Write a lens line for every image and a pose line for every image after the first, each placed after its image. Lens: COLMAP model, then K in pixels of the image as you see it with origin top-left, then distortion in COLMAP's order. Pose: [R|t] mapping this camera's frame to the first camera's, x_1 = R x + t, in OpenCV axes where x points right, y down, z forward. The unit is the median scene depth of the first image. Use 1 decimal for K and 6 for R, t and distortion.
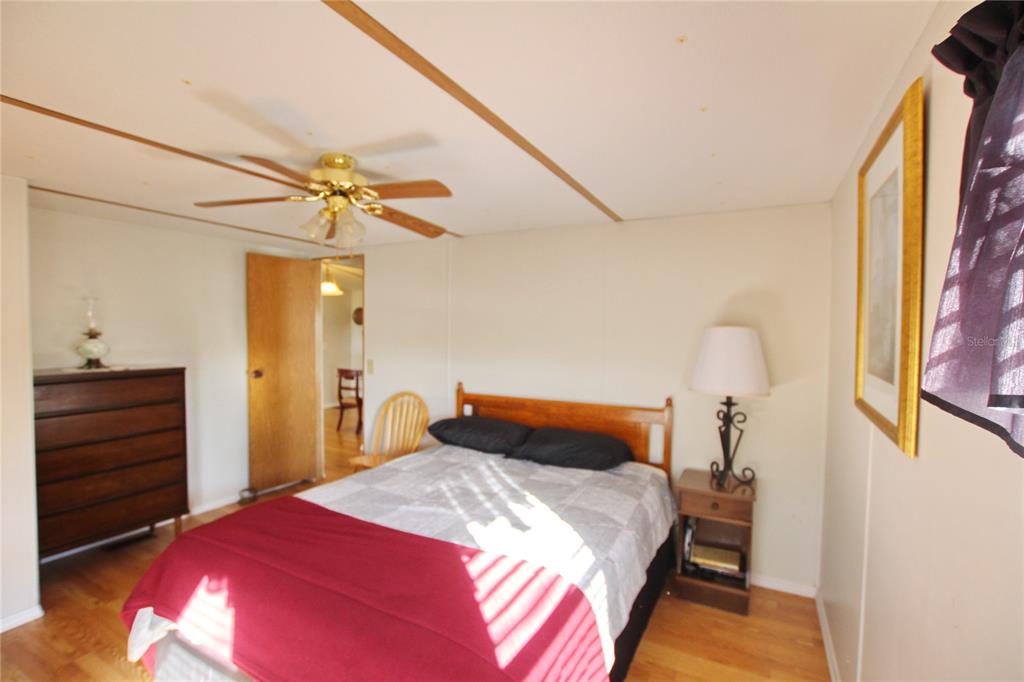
lens RADIAL K [[474.1, 0, 509.3], [0, 474.1, 340.3], [0, 0, 1]] dist [-0.030673, 0.003697]
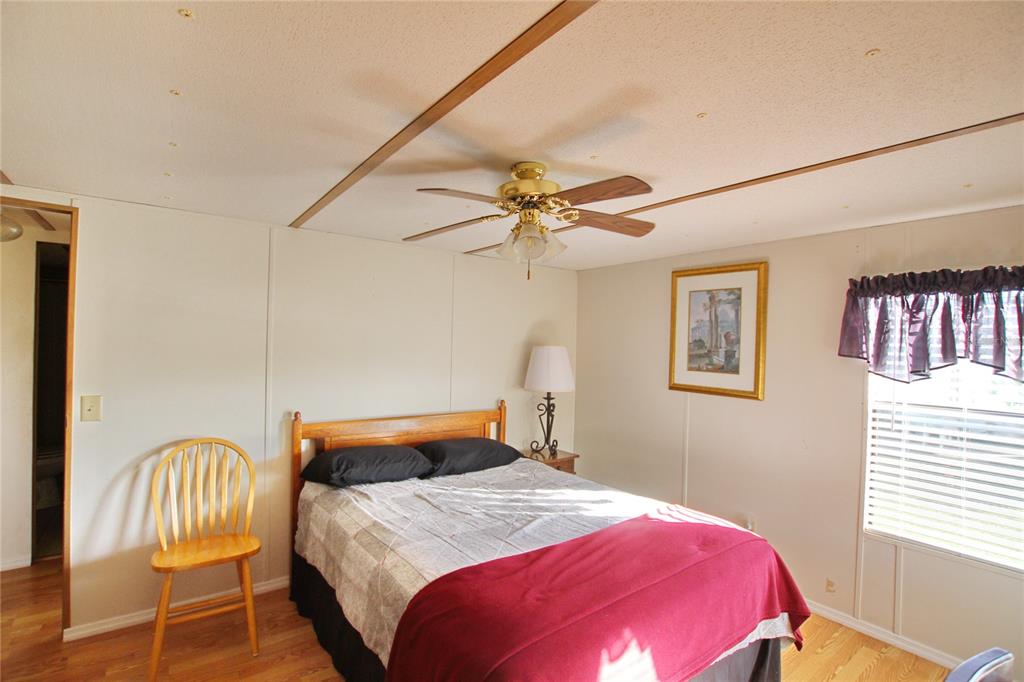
lens RADIAL K [[474.1, 0, 509.3], [0, 474.1, 342.0], [0, 0, 1]] dist [-0.030673, 0.003697]
pose [[0.423902, 0.008977, 0.905664, -0.980684], [0.000278, 0.999950, -0.010042, -0.026819], [-0.905708, 0.004509, 0.423878, 0.519663]]
